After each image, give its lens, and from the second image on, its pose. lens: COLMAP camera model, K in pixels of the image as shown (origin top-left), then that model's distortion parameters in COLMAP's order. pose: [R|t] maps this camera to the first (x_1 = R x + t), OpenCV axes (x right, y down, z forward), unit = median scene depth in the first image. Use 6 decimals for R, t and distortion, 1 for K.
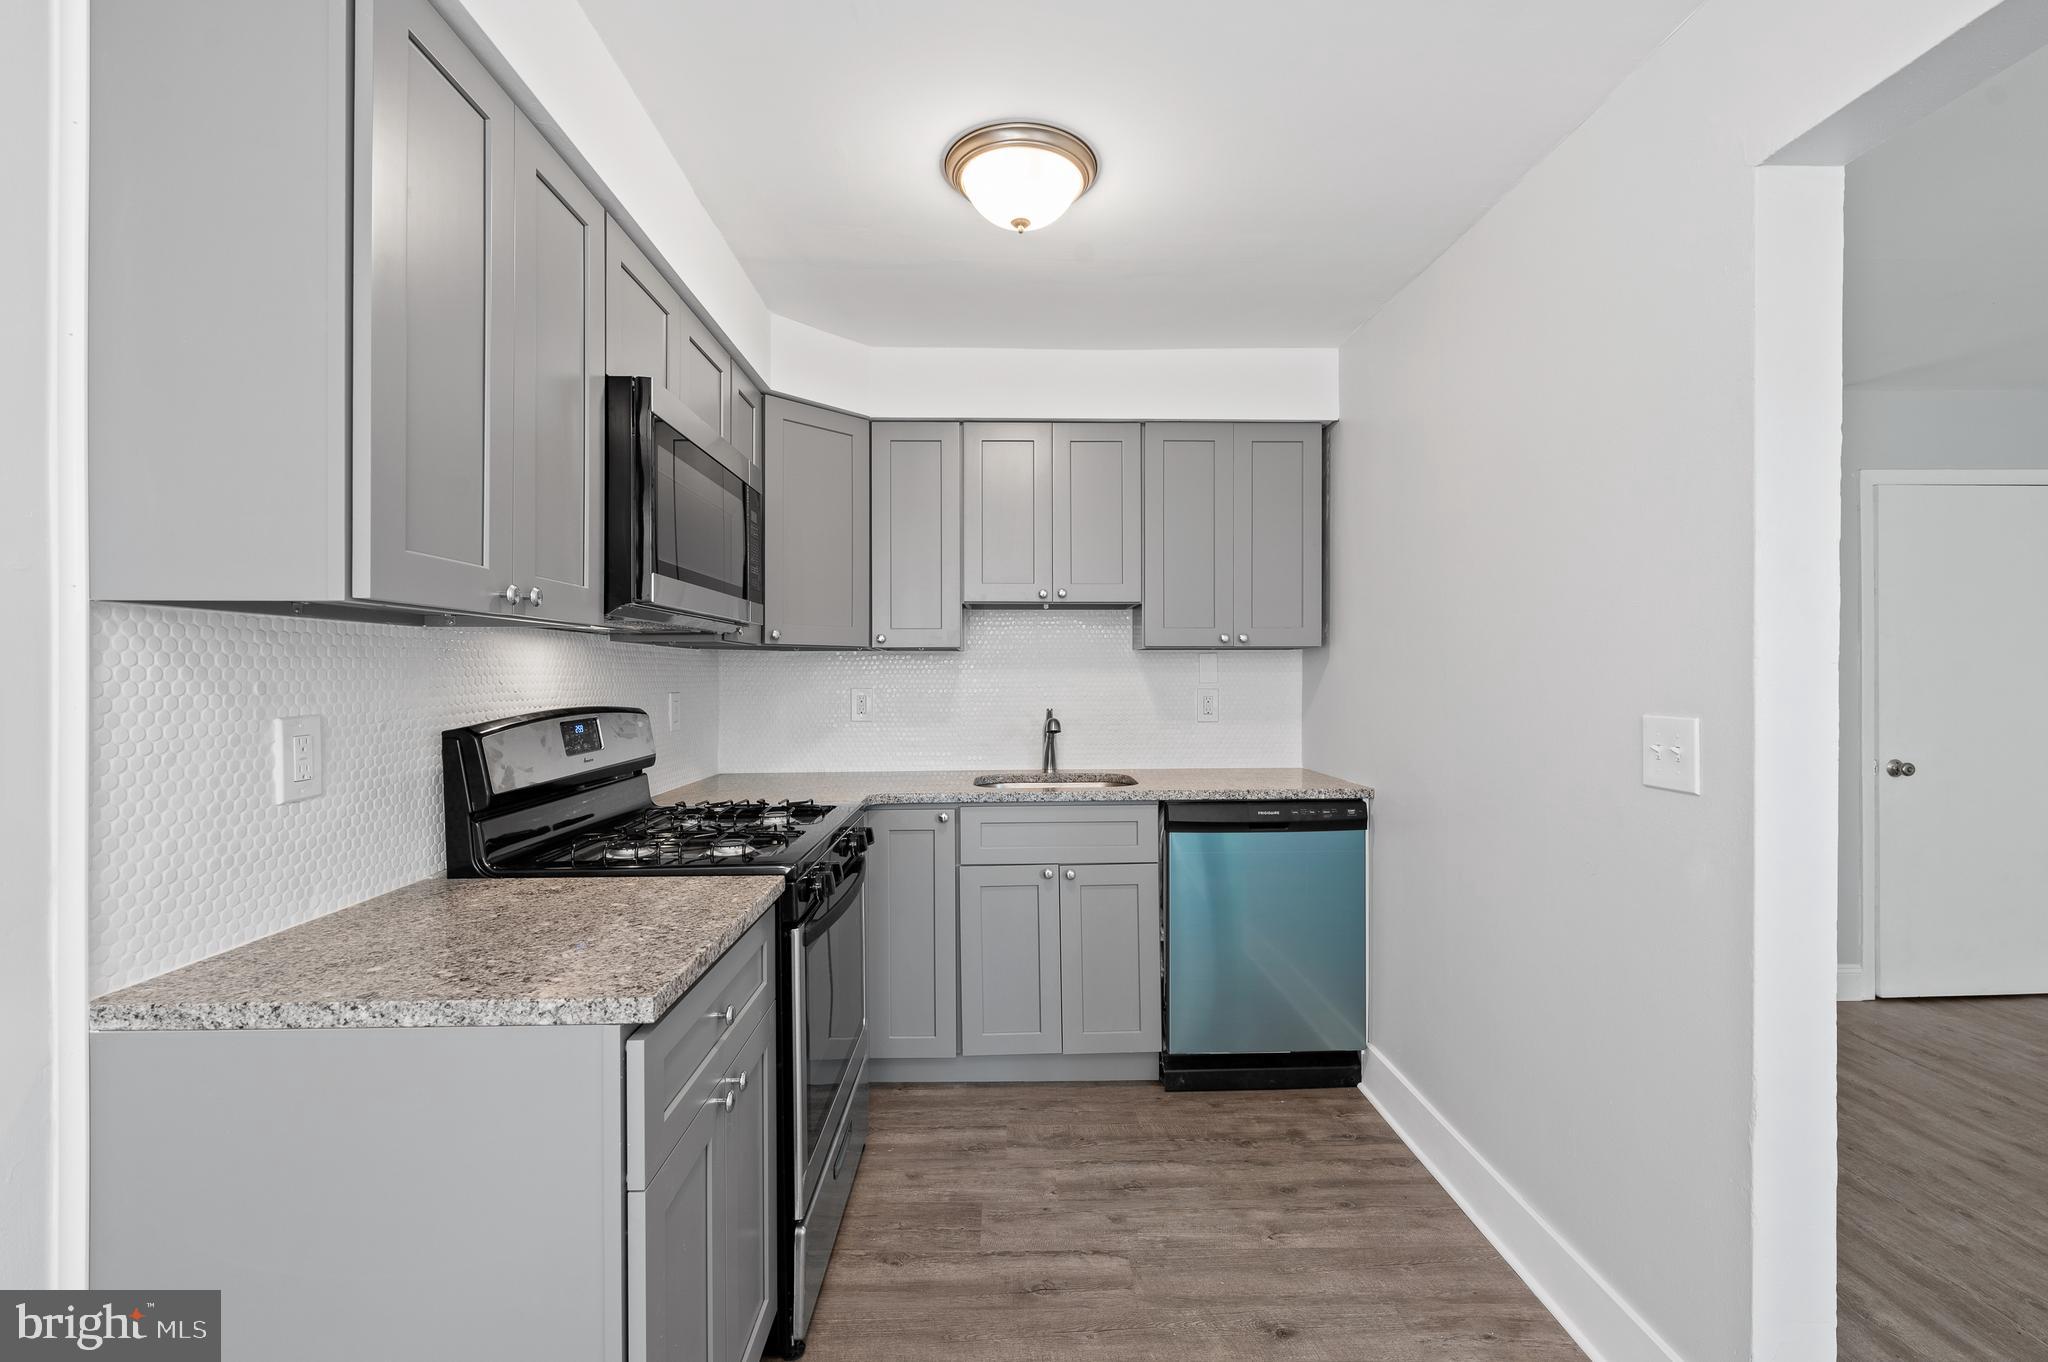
lens RADIAL K [[876.2, 0, 1016.9], [0, 876.2, 671.2], [0, 0, 1]] dist [-0.001688, -0.000076]
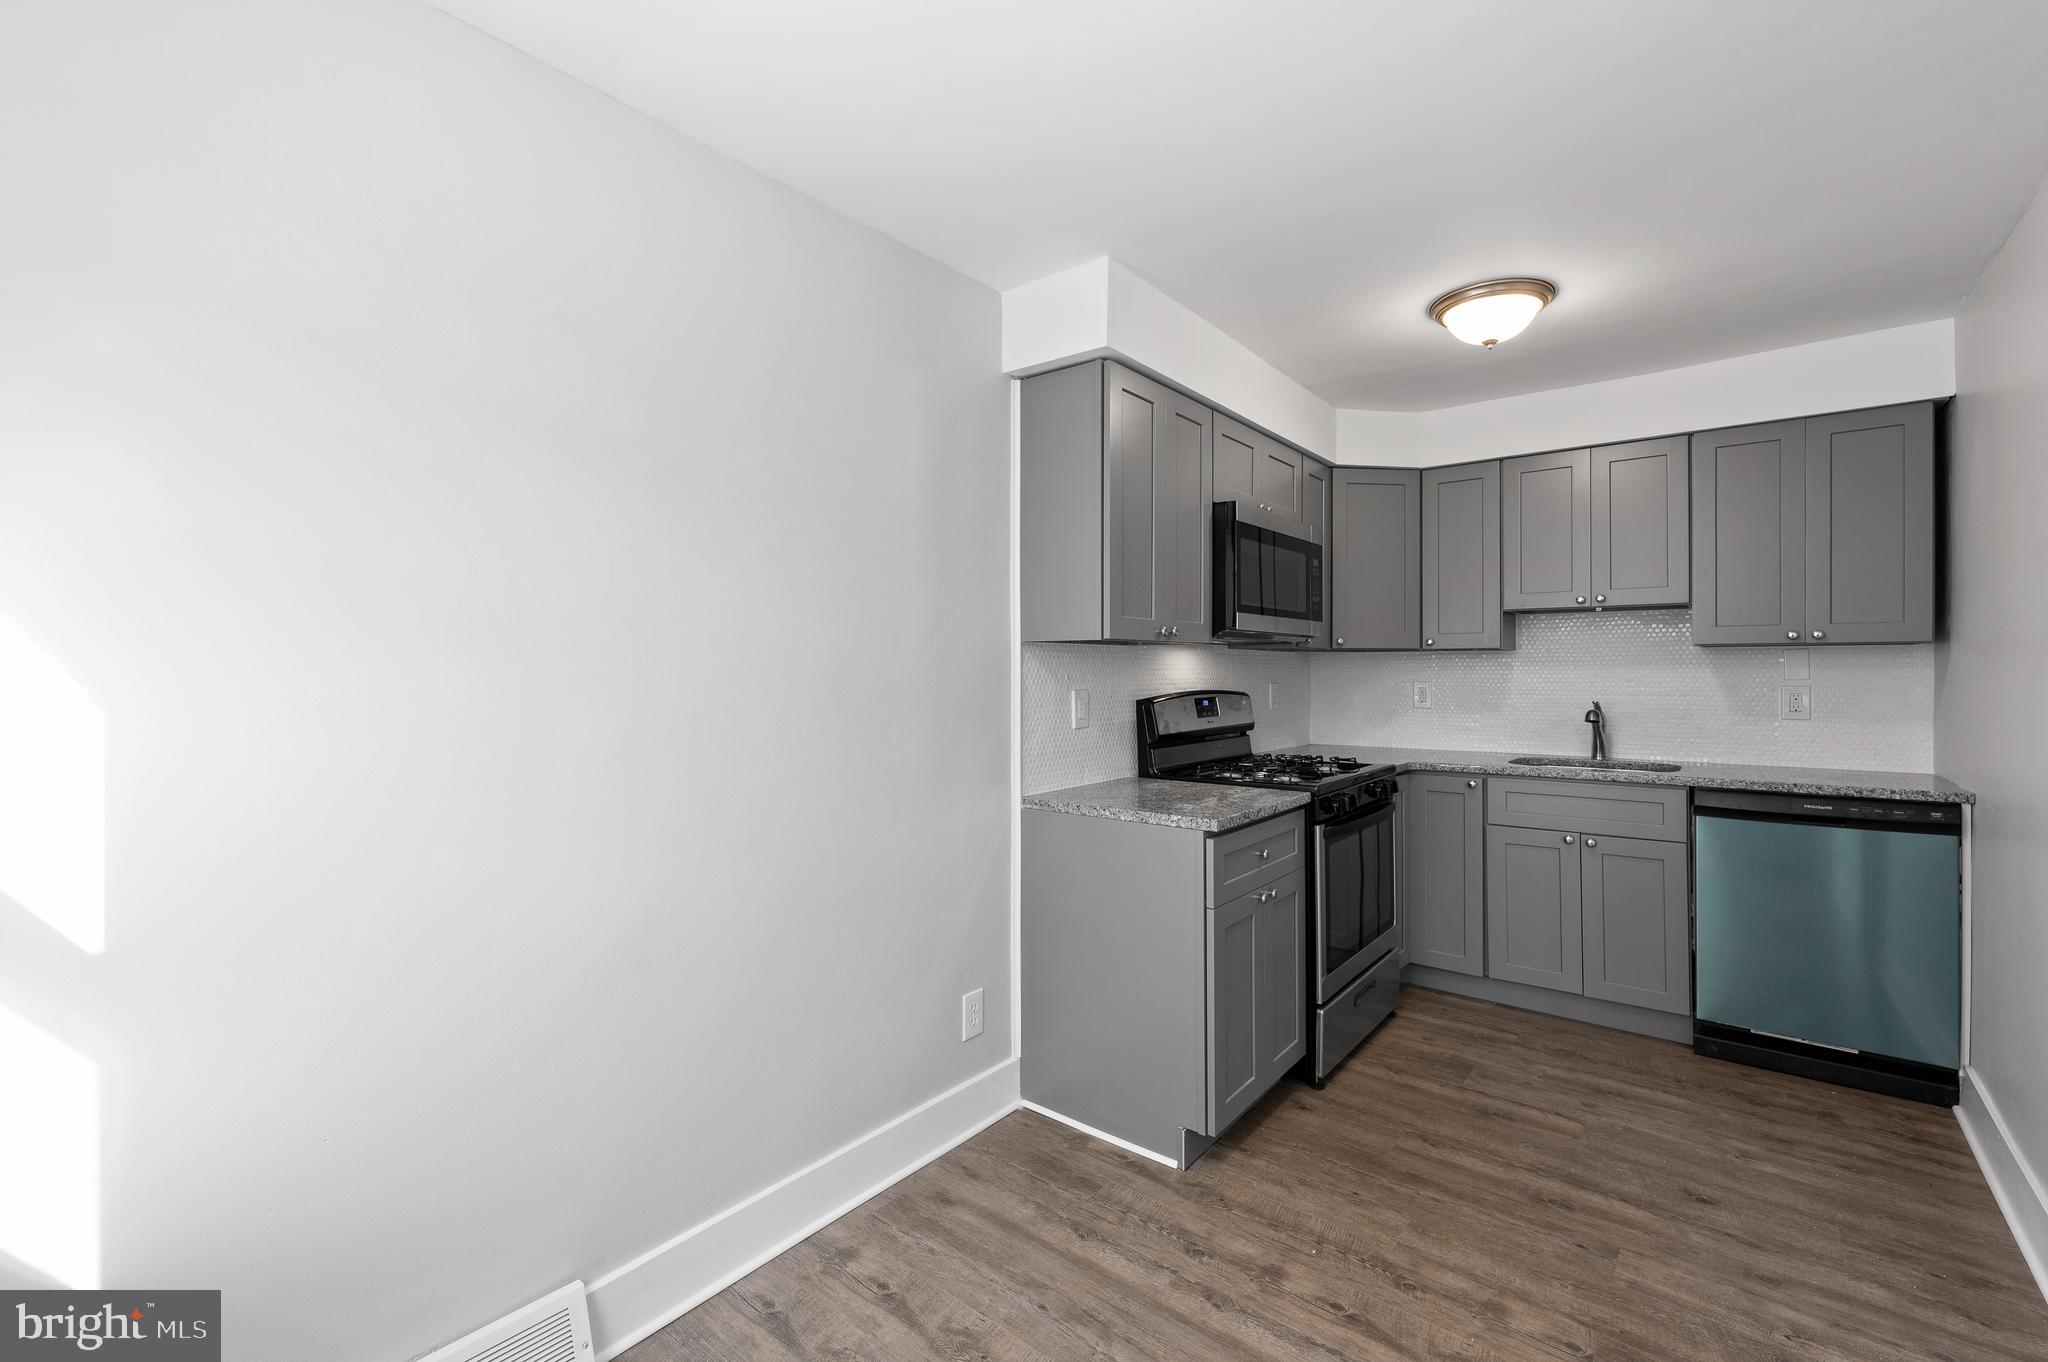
lens RADIAL K [[855.9, 0, 1038.8], [0, 855.9, 668.0], [0, 0, 1]] dist [-0.000995, -0.000020]
pose [[0.766062, 0.000201, -0.642767, 0.264047], [0.001094, 0.999998, 0.001617, -0.003004], [0.642766, -0.001942, 0.766060, -0.392555]]
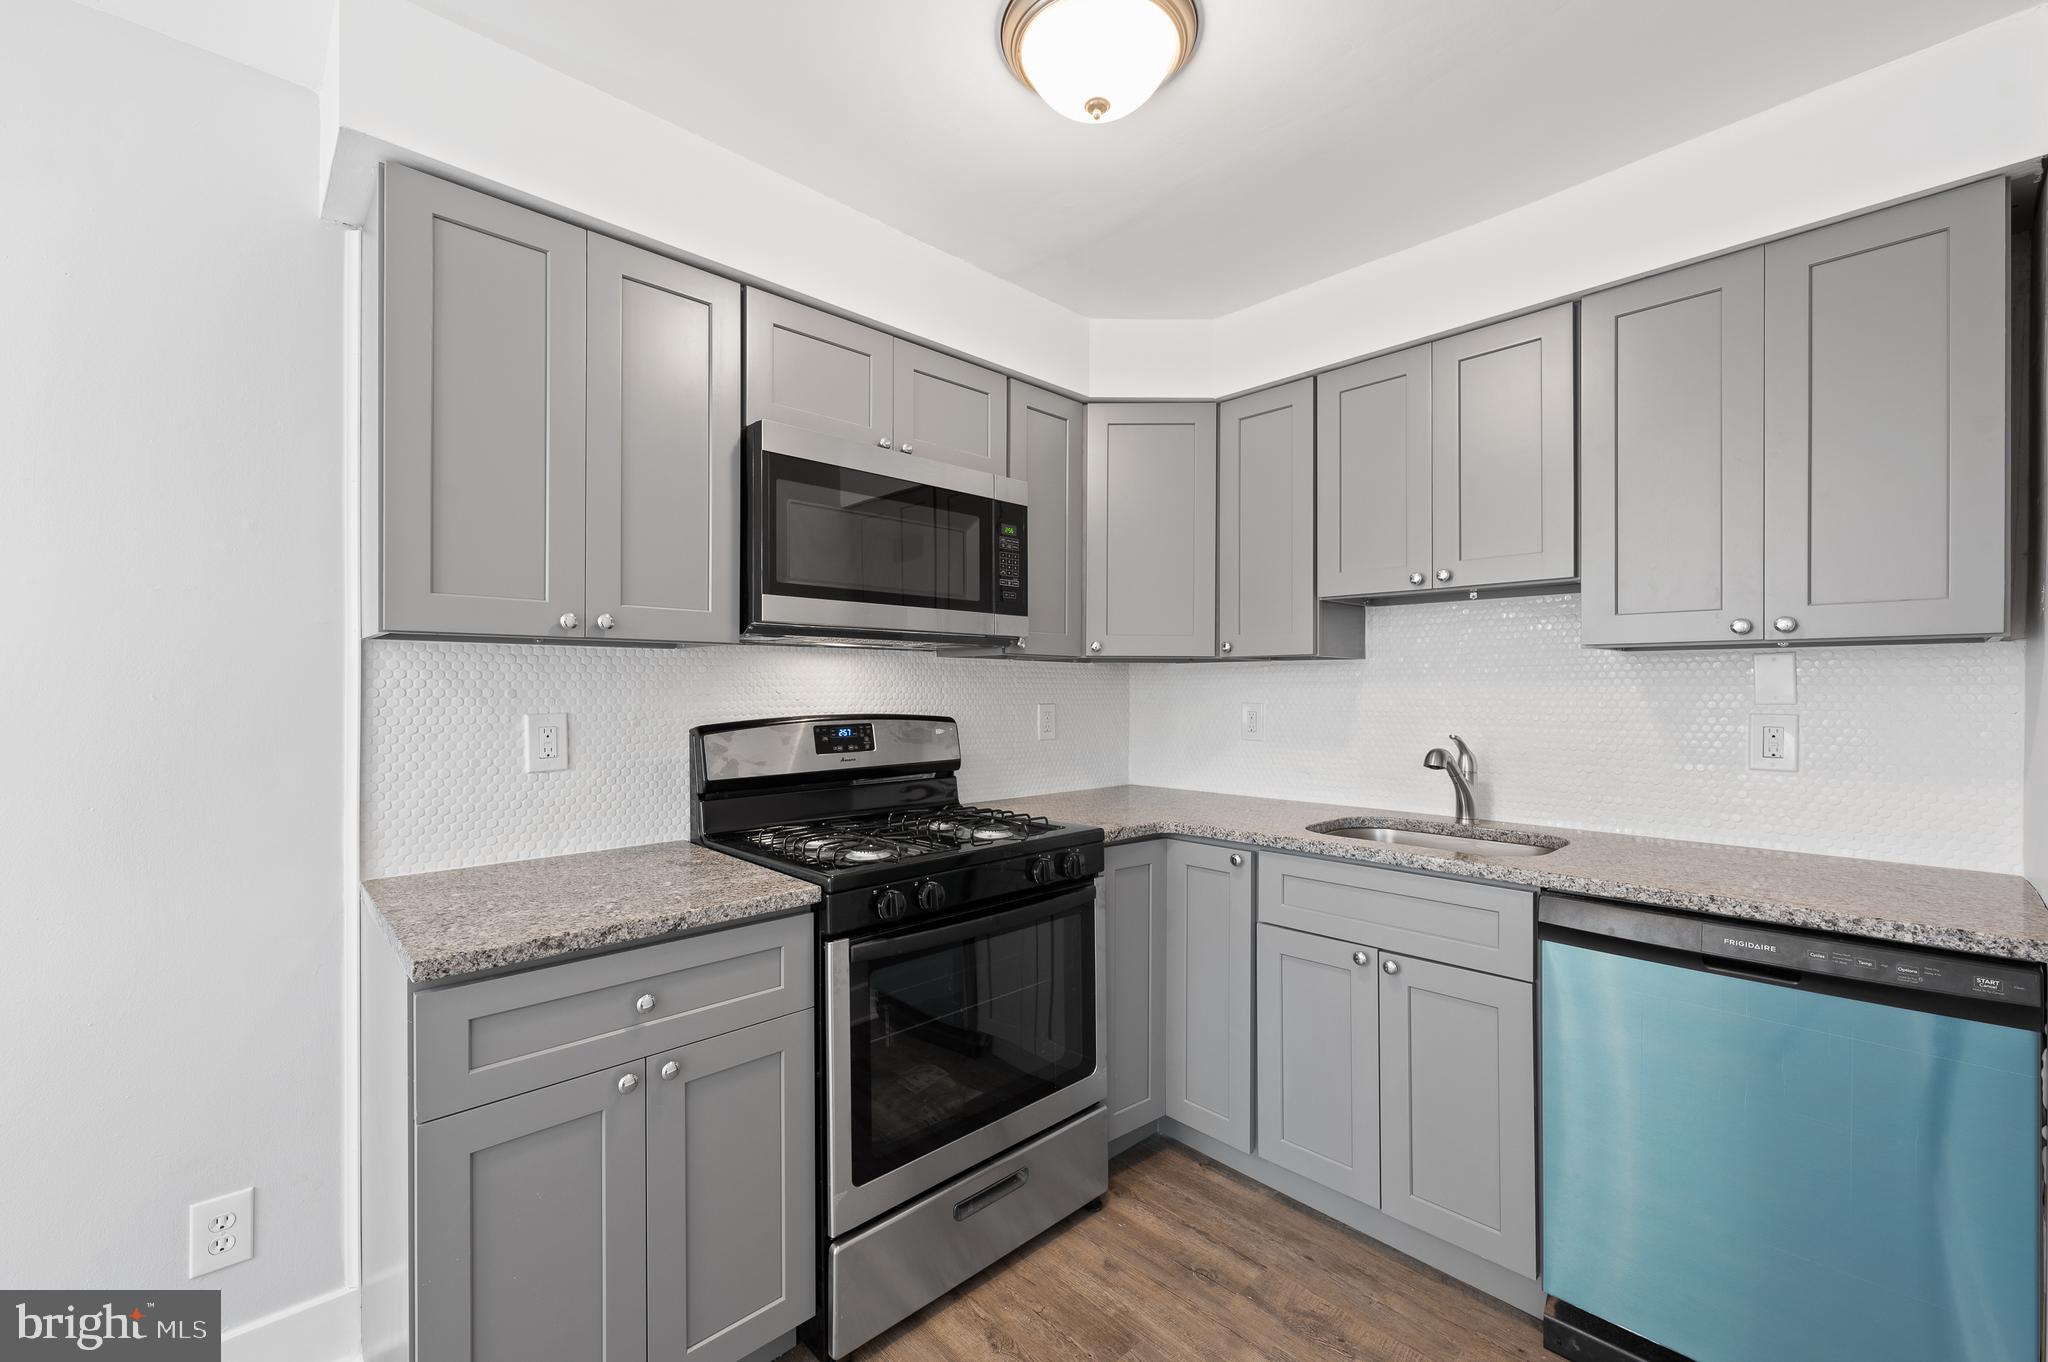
lens RADIAL K [[825.0, 0, 1025.5], [0, 825.0, 685.2], [0, 0, 1]] dist [-0.001213, -0.000244]
pose [[0.677013, 0.001258, -0.735970, 0.408204], [-0.001184, 0.999999, 0.000621, 0.001705], [0.735970, 0.000451, 0.677014, 0.370707]]
